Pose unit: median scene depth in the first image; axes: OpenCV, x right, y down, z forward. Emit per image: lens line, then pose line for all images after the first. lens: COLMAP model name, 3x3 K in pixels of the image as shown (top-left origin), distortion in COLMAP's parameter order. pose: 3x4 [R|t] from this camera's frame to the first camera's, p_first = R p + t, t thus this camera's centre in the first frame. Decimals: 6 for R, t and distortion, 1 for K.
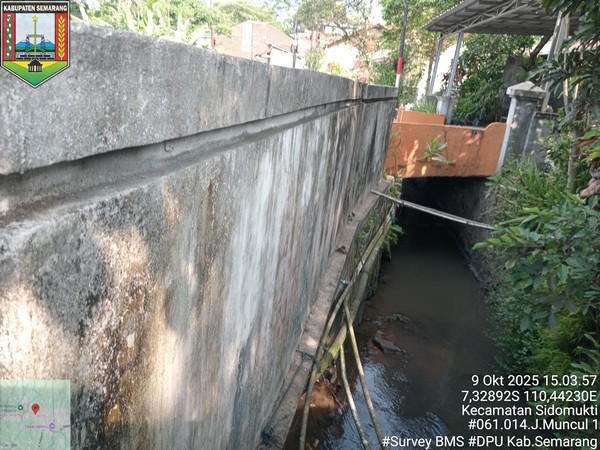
lens RADIAL K [[451.6, 0, 298.1], [0, 451.6, 221.7], [0, 0, 1]] dist [-0.003155, -0.006812]
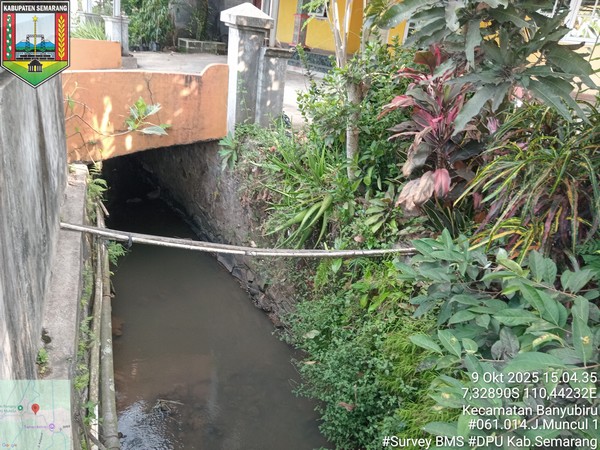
lens RADIAL K [[451.6, 0, 296.2], [0, 451.6, 230.5], [0, 0, 1]] dist [-0.003155, -0.006812]
pose [[0.772696, -0.268087, 0.575387, 0.055215], [0.155437, 0.958754, 0.237969, -0.114939], [-0.615452, -0.094441, 0.782496, 0.332356]]
